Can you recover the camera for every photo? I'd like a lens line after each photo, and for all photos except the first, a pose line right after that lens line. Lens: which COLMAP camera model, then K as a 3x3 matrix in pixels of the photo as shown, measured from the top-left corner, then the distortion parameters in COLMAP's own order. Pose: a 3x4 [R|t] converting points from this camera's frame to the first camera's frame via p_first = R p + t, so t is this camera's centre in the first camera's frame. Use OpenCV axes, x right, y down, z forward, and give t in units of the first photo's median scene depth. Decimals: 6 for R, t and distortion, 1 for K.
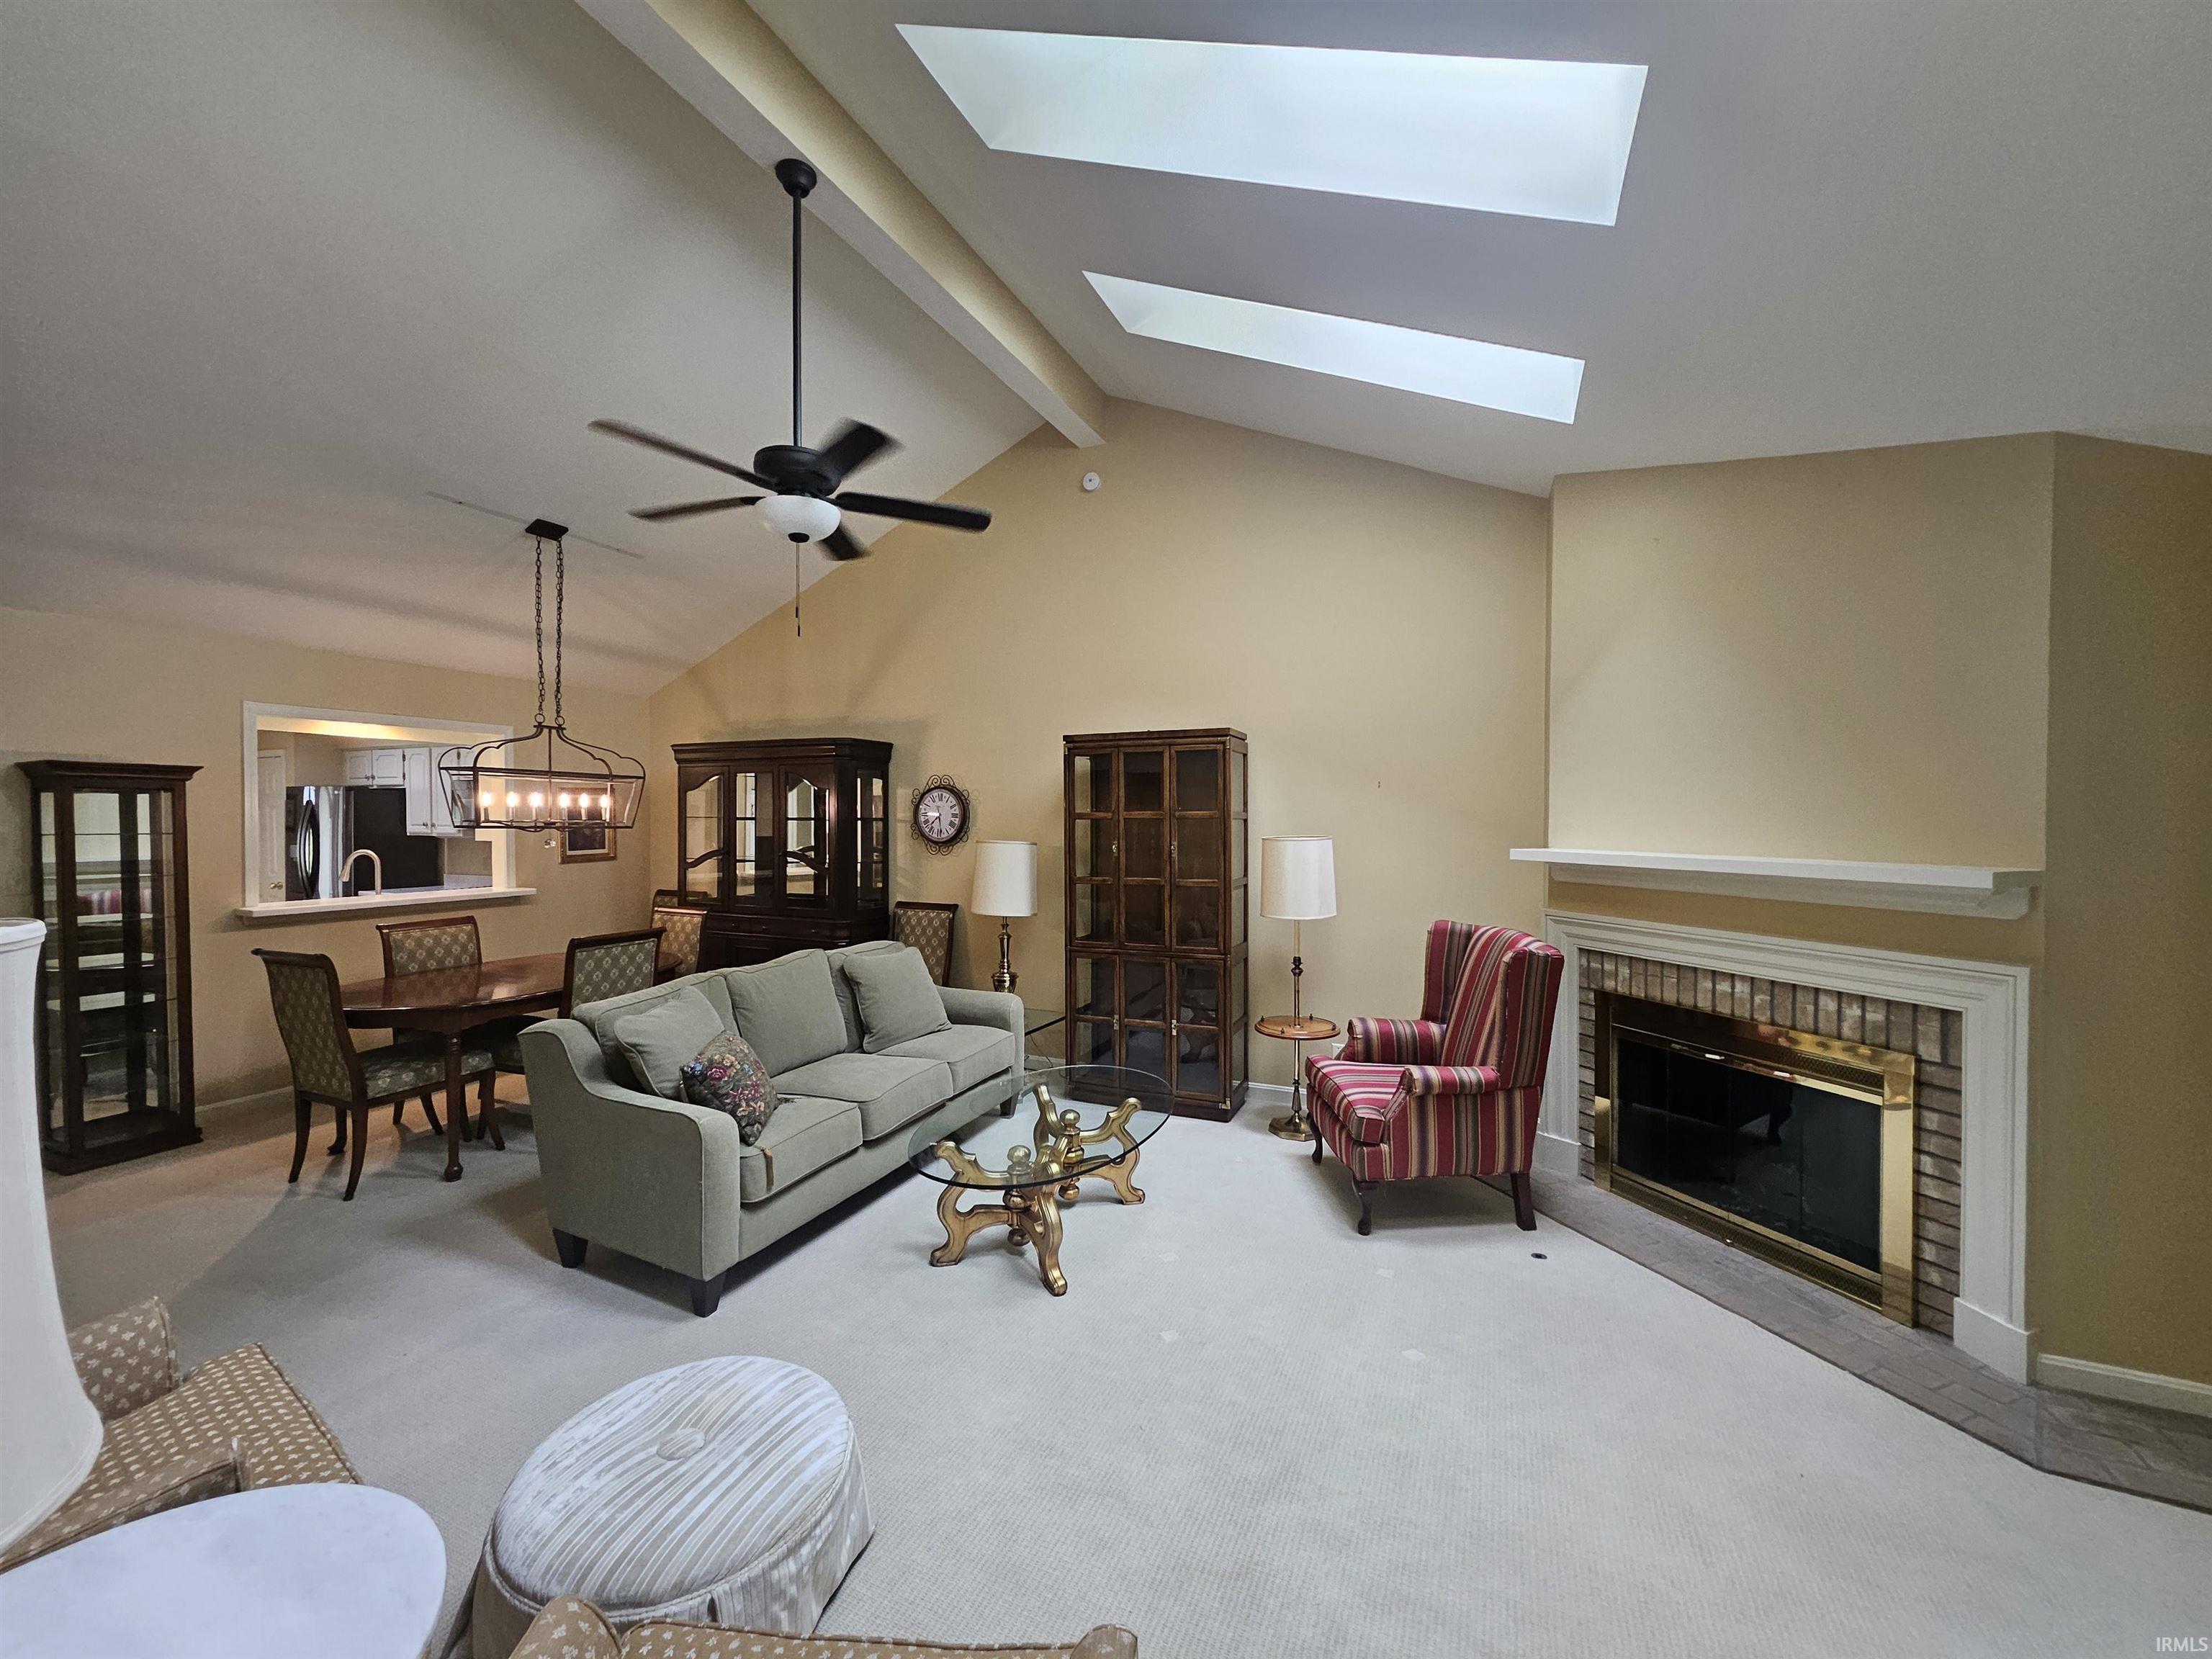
lens RADIAL K [[856.3, 0, 1104.7], [0, 856.3, 833.4], [0, 0, 1]] dist [0.002542, 0.000130]
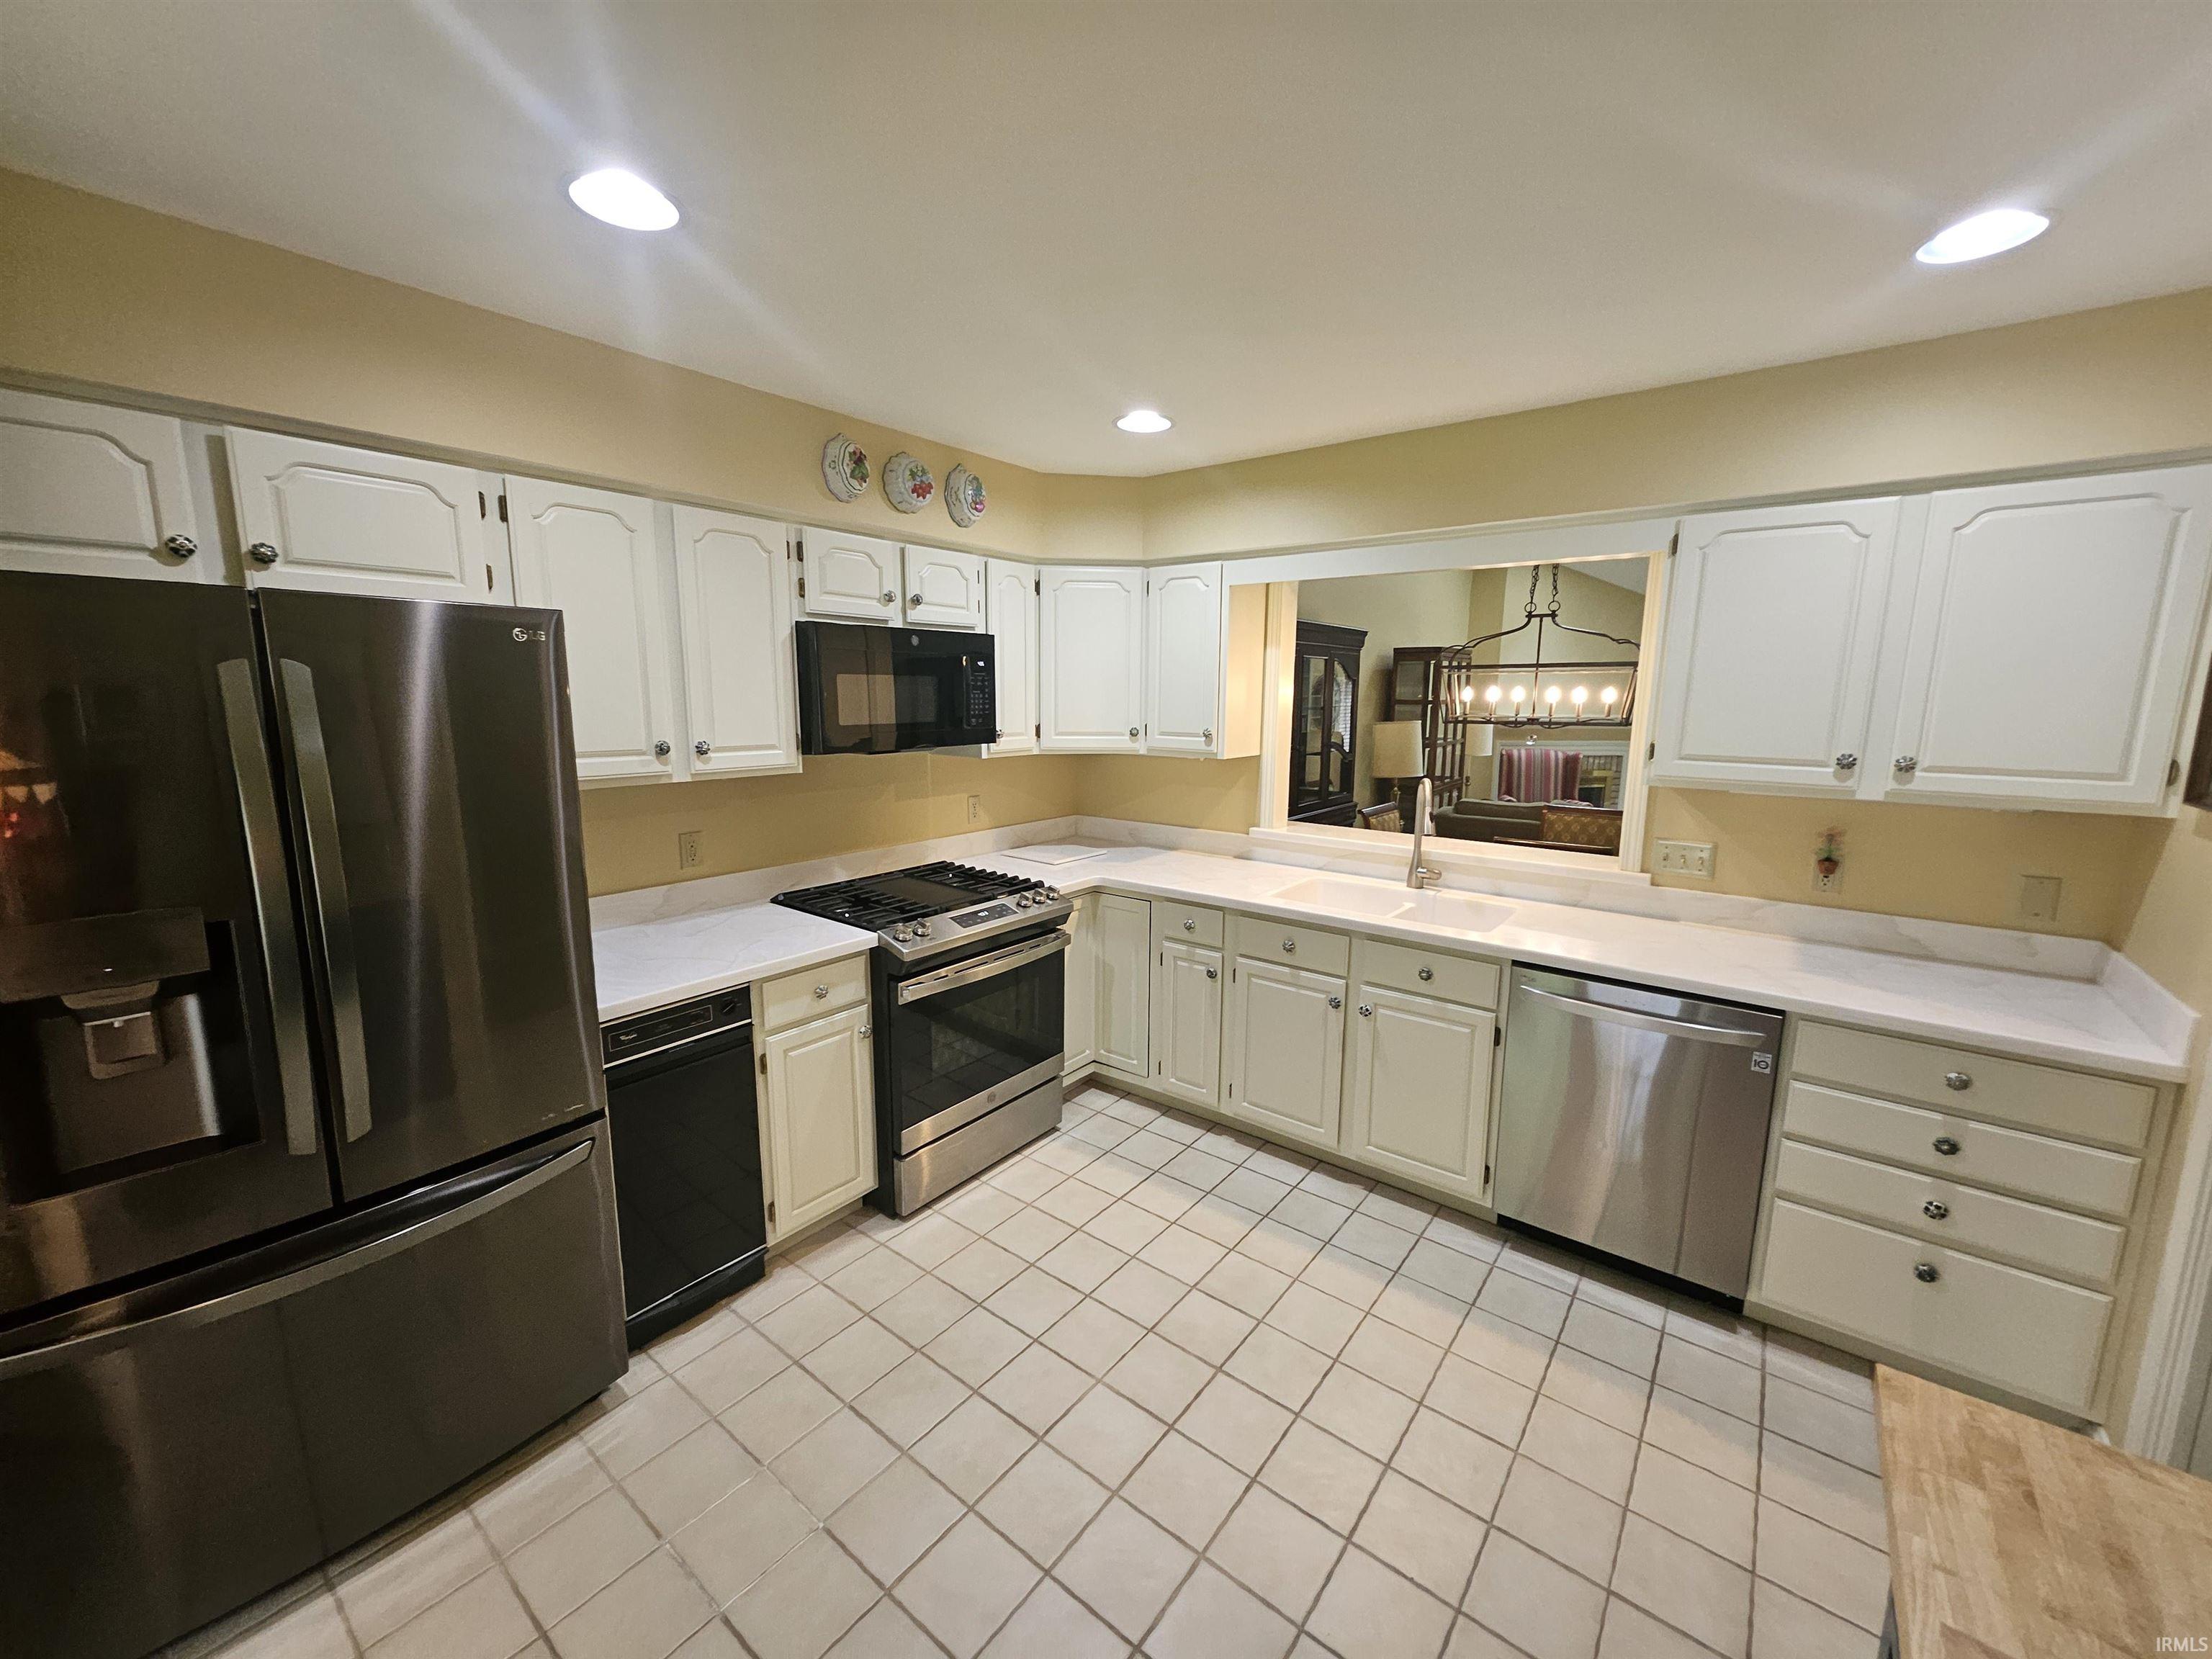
lens RADIAL K [[867.0, 0, 1106.0], [0, 867.0, 829.5], [0, 0, 1]] dist [0.003957, -0.000040]
pose [[0.245644, -0.156226, 0.956688, -1.592264], [0.010208, 0.987290, 0.158602, -0.045434], [-0.969306, -0.029194, 0.244116, 1.135648]]
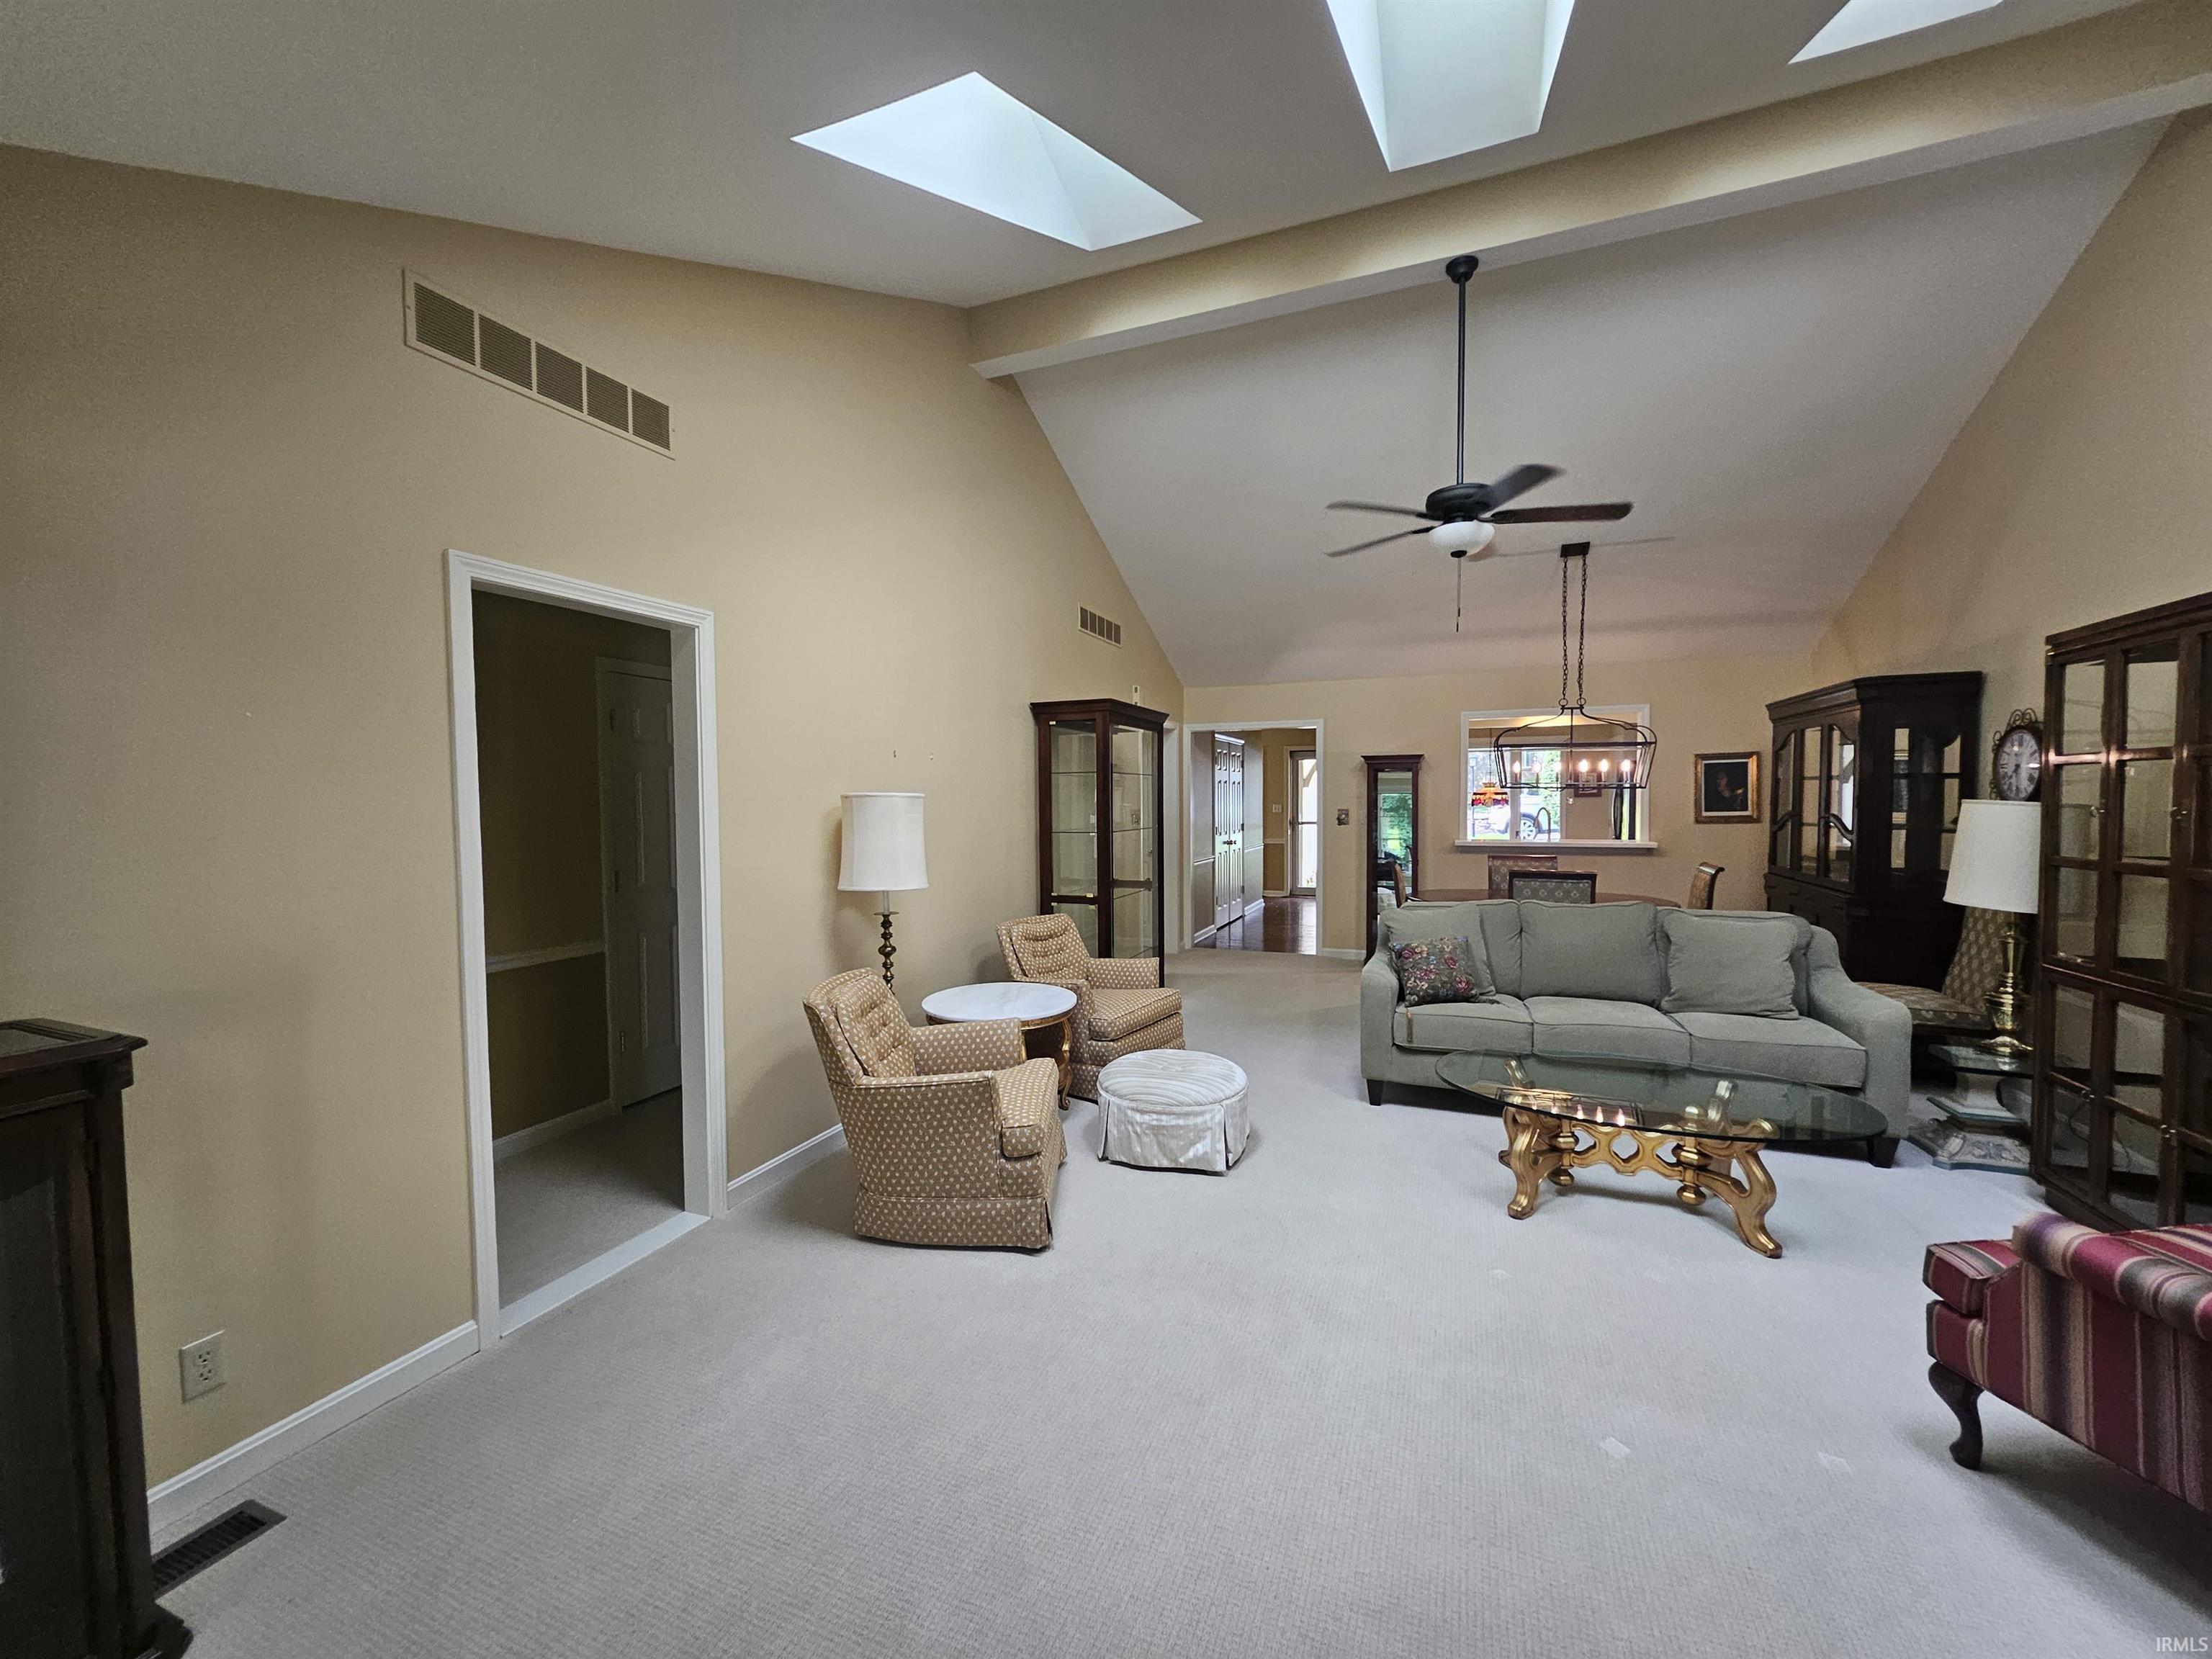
lens RADIAL K [[867.0, 0, 1106.0], [0, 867.0, 829.5], [0, 0, 1]] dist [0.003957, -0.000040]
pose [[0.033812, 0.036605, -0.998758, 0.555744], [-0.011019, 0.999282, 0.036252, 0.014263], [0.999367, 0.009779, 0.034191, 0.256586]]
